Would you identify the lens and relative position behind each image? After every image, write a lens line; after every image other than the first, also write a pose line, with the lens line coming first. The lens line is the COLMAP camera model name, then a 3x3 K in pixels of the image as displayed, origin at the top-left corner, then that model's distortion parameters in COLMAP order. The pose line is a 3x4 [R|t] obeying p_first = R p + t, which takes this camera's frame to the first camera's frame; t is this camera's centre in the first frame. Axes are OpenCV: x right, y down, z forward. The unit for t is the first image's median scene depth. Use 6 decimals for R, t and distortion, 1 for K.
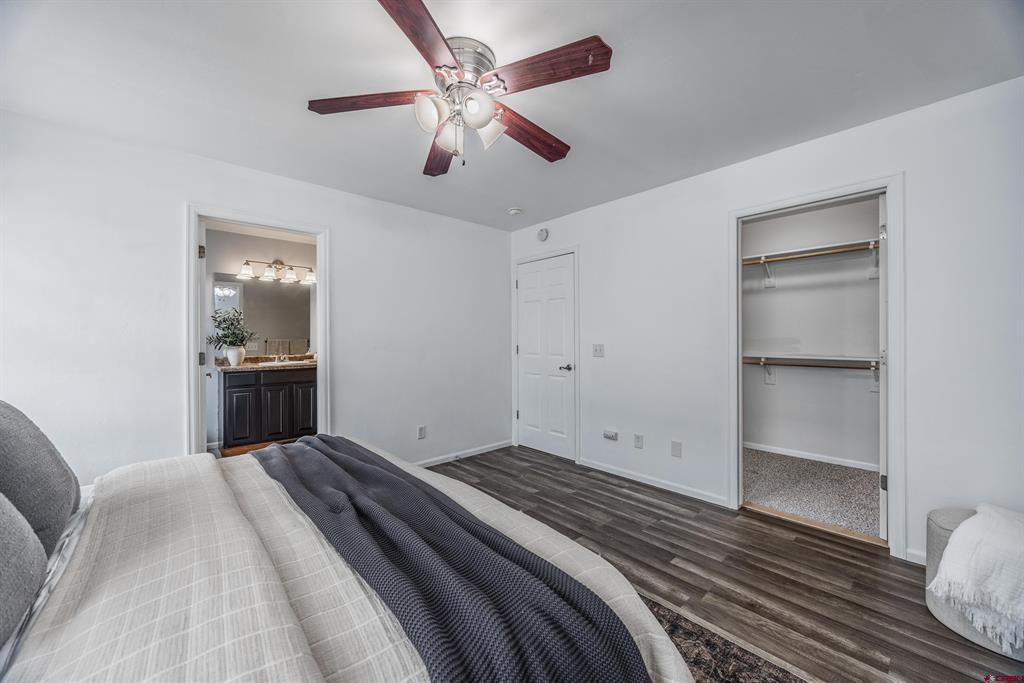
lens RADIAL K [[388.6, 0, 510.7], [0, 388.6, 339.7], [0, 0, 1]] dist [0.000649, 0.000039]
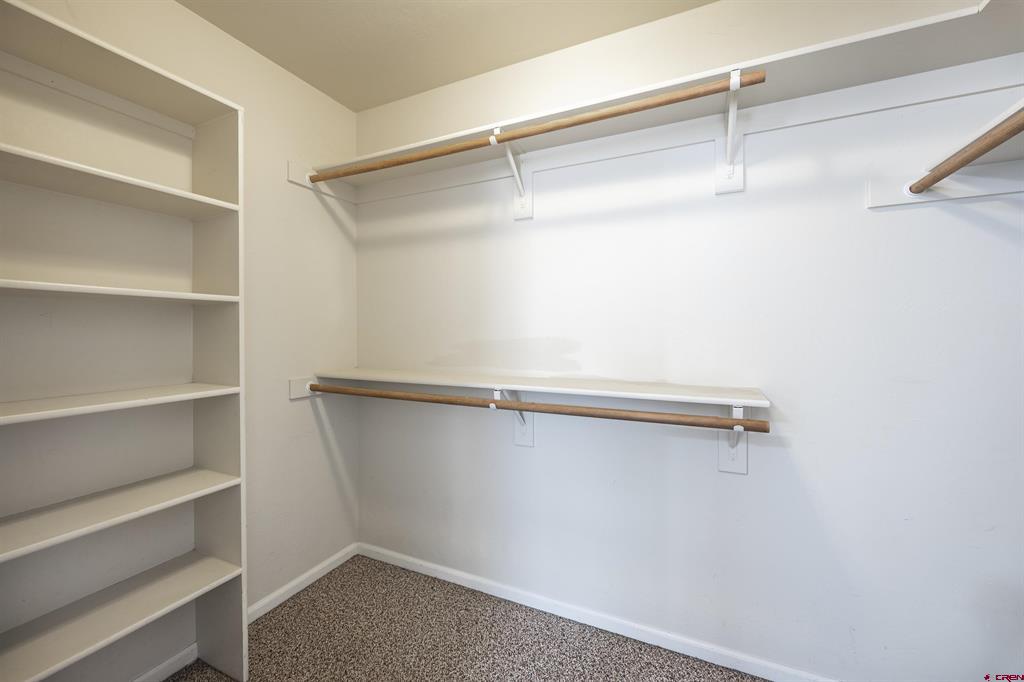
lens RADIAL K [[414.0, 0, 501.7], [0, 414.0, 330.3], [0, 0, 1]] dist [-0.001161, 0.000144]
pose [[0.929192, -0.003750, 0.369579, 0.481901], [0.003187, 0.999993, 0.002136, -0.013673], [-0.369584, -0.000807, 0.929197, 0.593405]]
